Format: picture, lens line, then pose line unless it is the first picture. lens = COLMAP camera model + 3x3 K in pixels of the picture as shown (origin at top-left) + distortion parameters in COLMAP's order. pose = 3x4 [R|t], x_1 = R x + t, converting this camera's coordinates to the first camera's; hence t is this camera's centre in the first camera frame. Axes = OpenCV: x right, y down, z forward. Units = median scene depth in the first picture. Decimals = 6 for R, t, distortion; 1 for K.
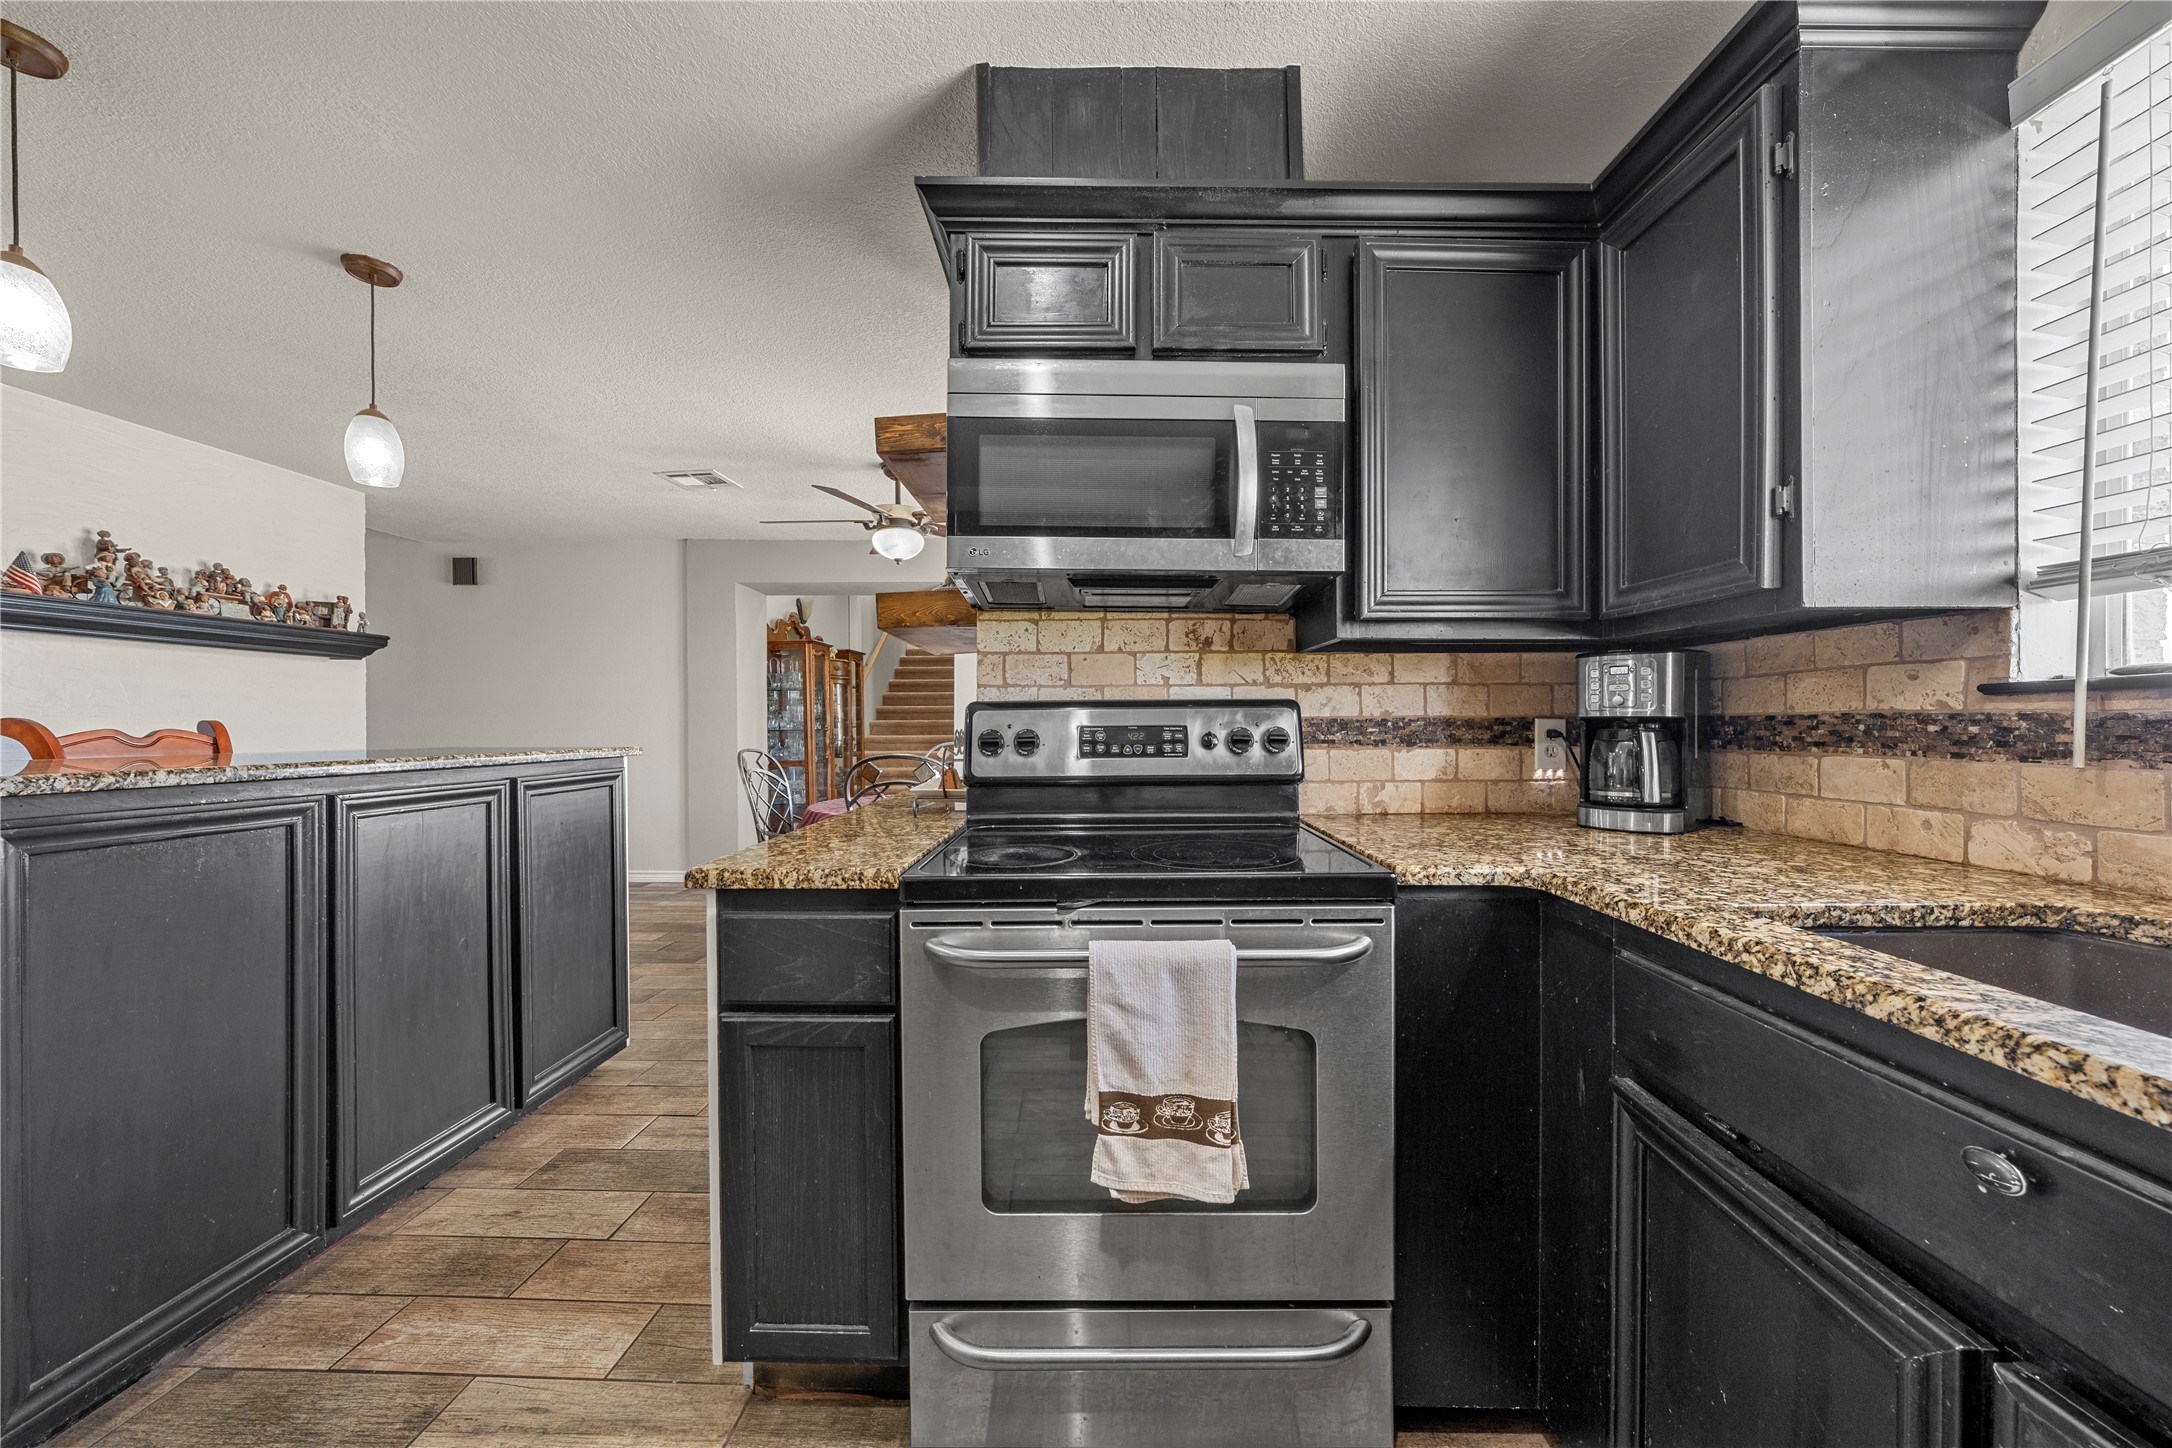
lens RADIAL K [[766.6, 0, 1090.0], [0, 766.6, 724.3], [0, 0, 1]] dist [-0.000444, -0.000046]
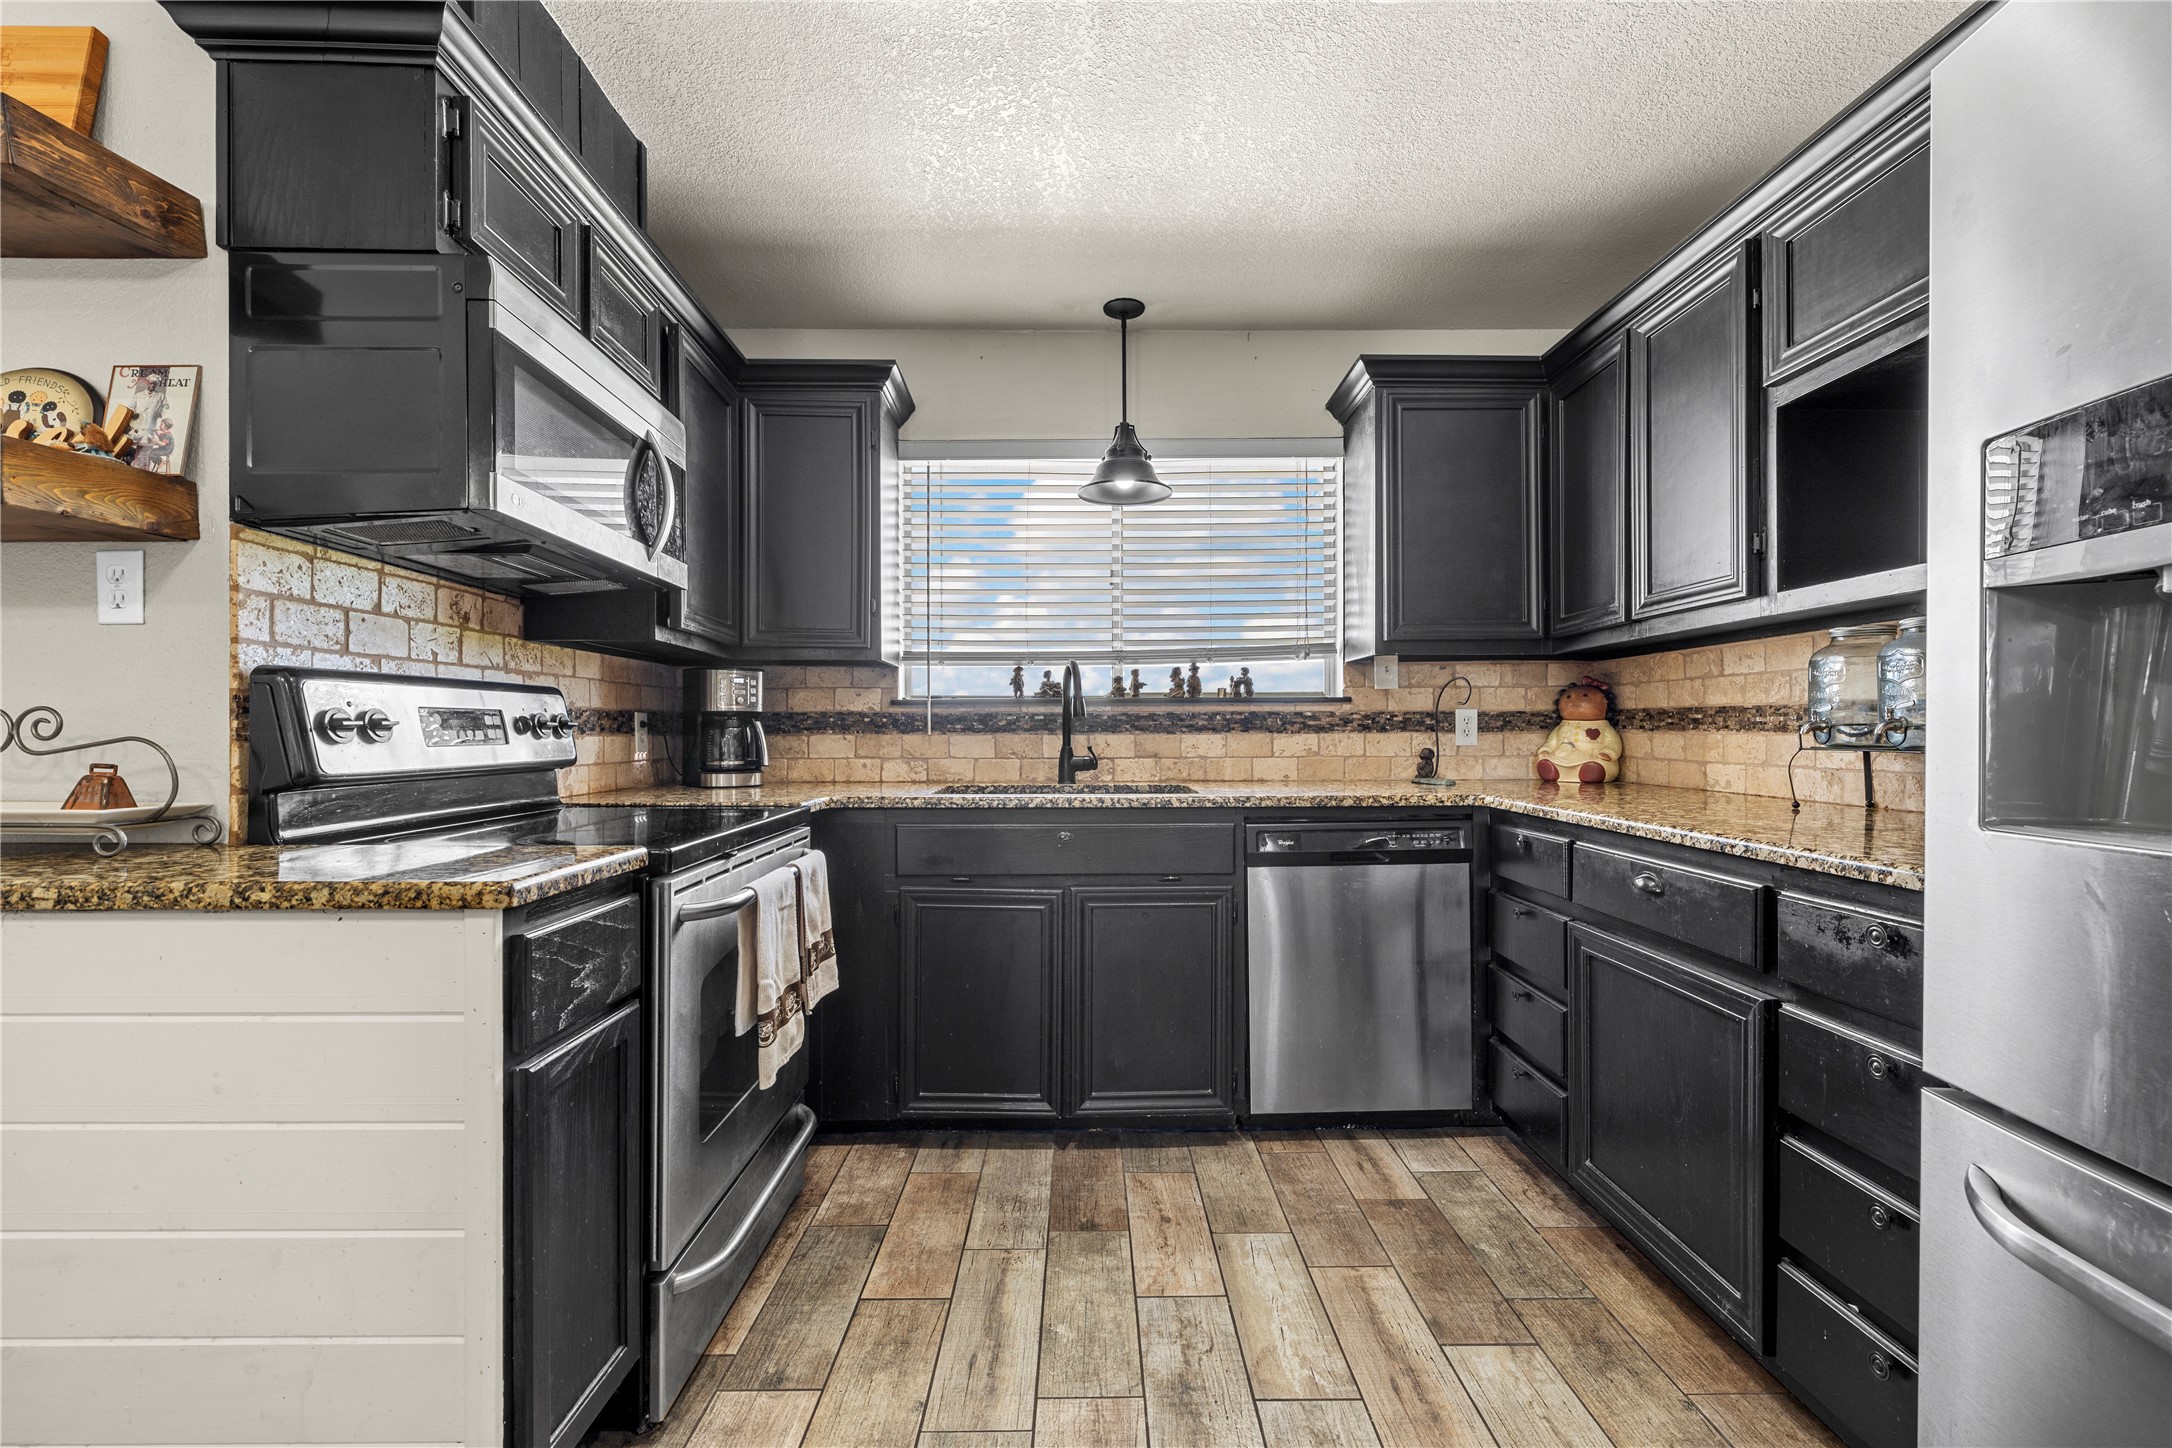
lens RADIAL K [[917.3, 0, 1089.2], [0, 917.3, 733.1], [0, 0, 1]] dist [-0.008985, 0.000401]
pose [[-0.022728, 0.002106, 0.999739, -0.992921], [0.002775, 0.999994, -0.002043, 0.034241], [-0.999738, 0.002728, -0.022733, 0.314995]]
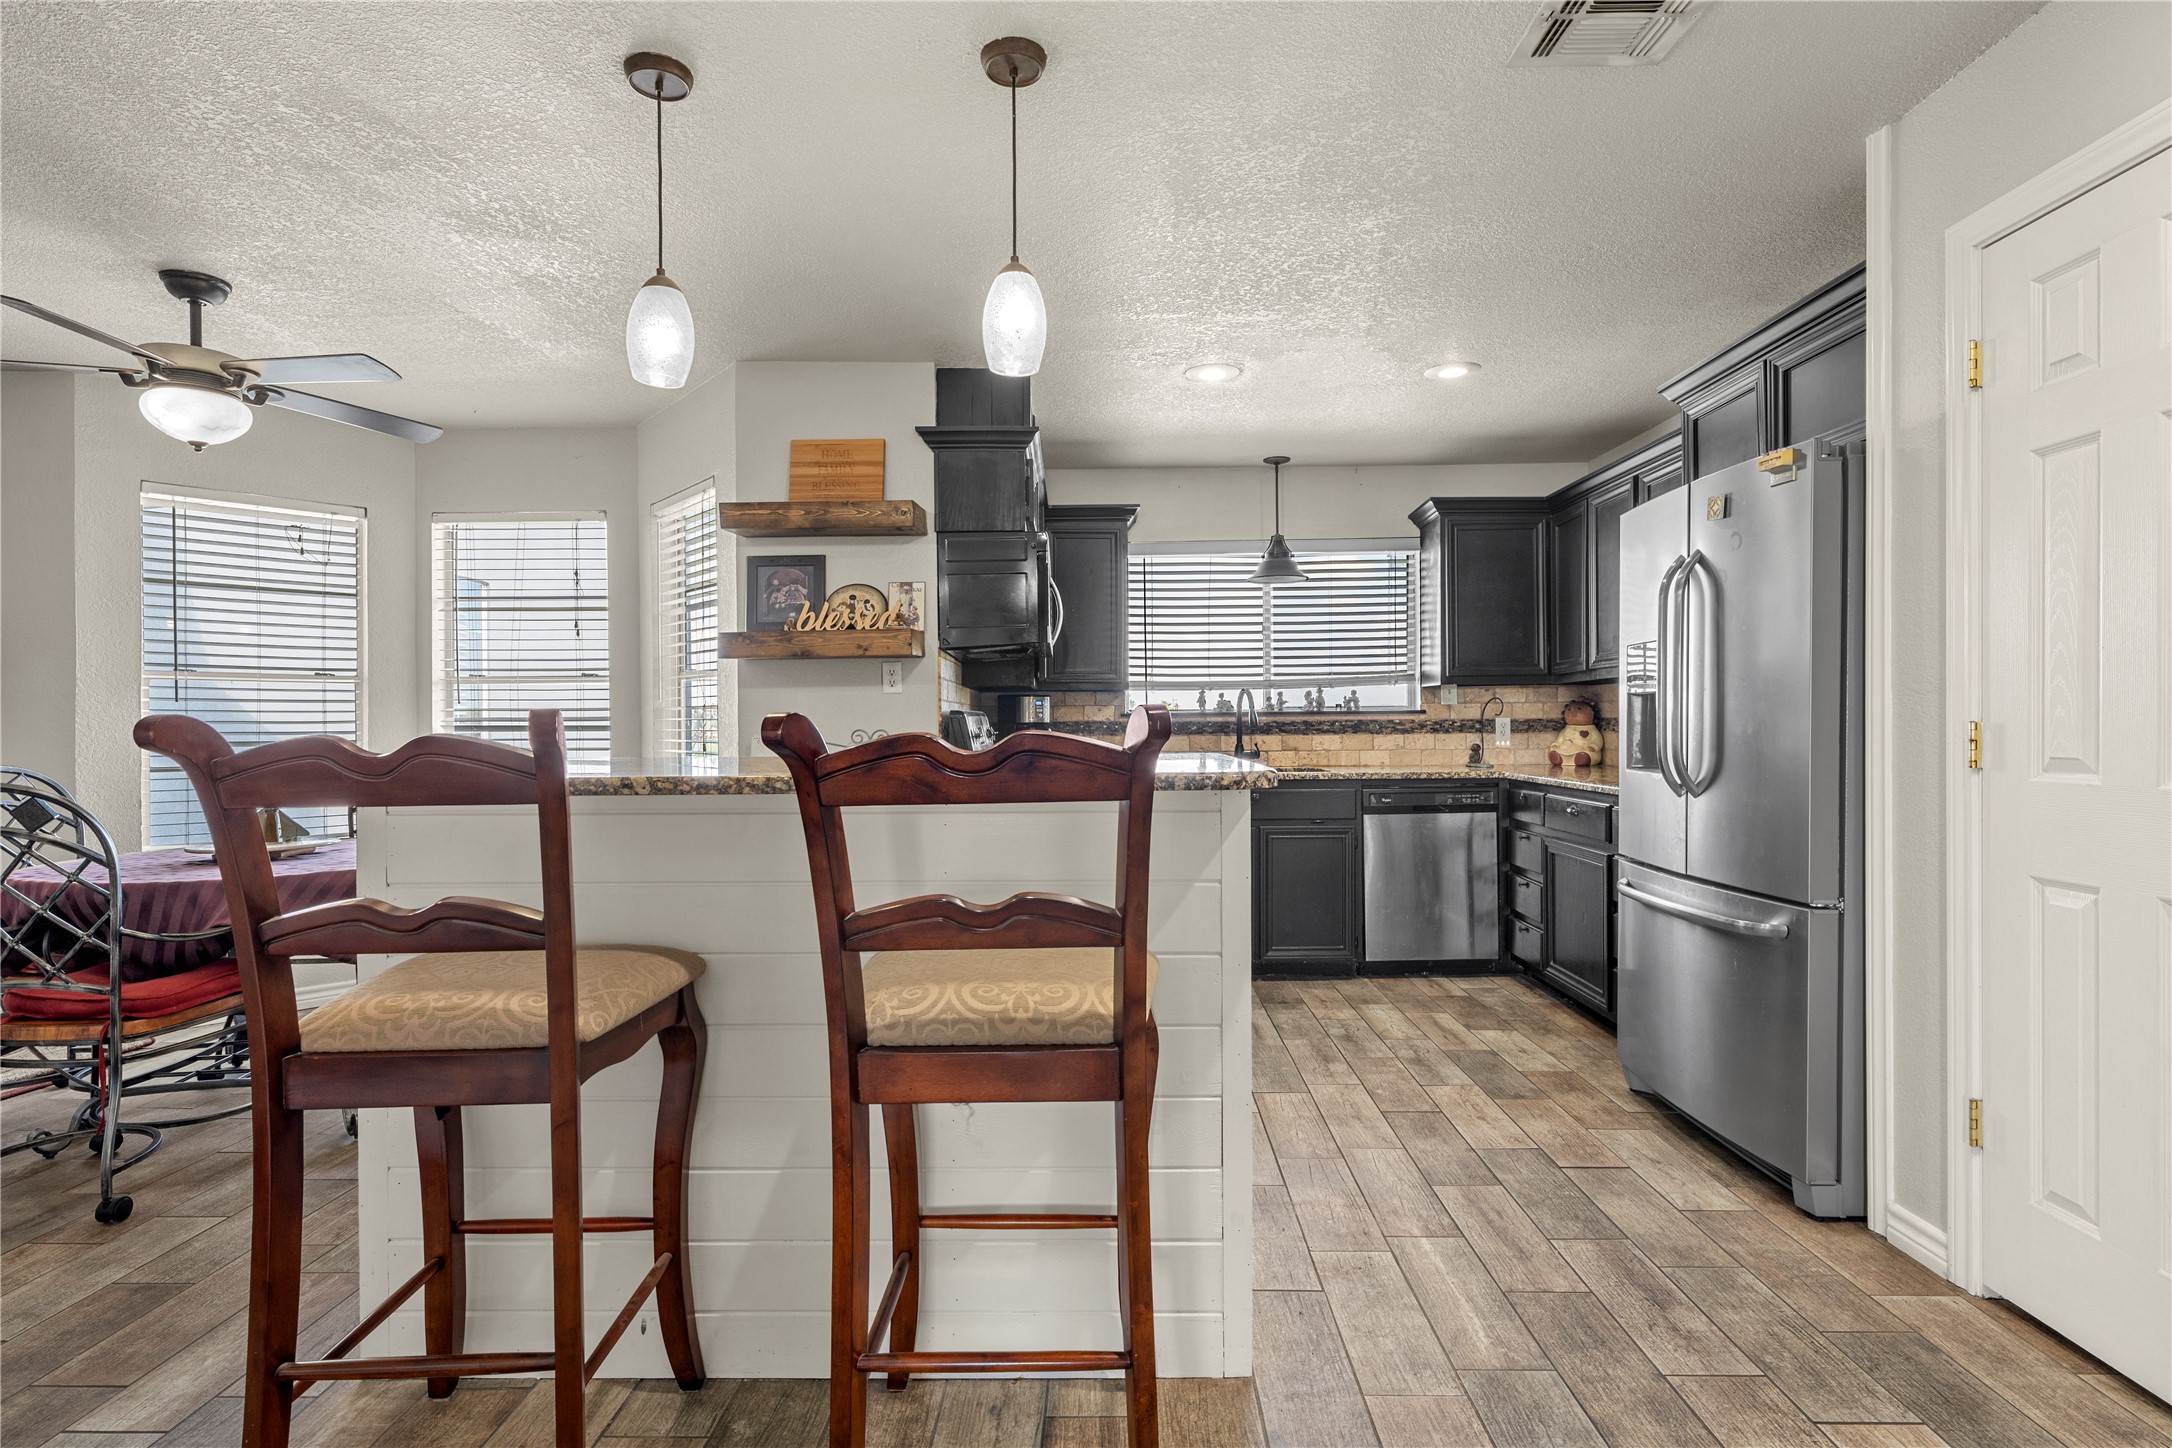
lens RADIAL K [[1119.4, 0, 1085.9], [0, 1119.4, 728.8], [0, 0, 1]] dist [0.028587, -0.000163]
pose [[-0.000849, -0.000711, 0.999999, -2.498495], [0.007429, 0.999972, 0.000717, 0.007554], [-0.999972, 0.007429, -0.000844, 0.759800]]
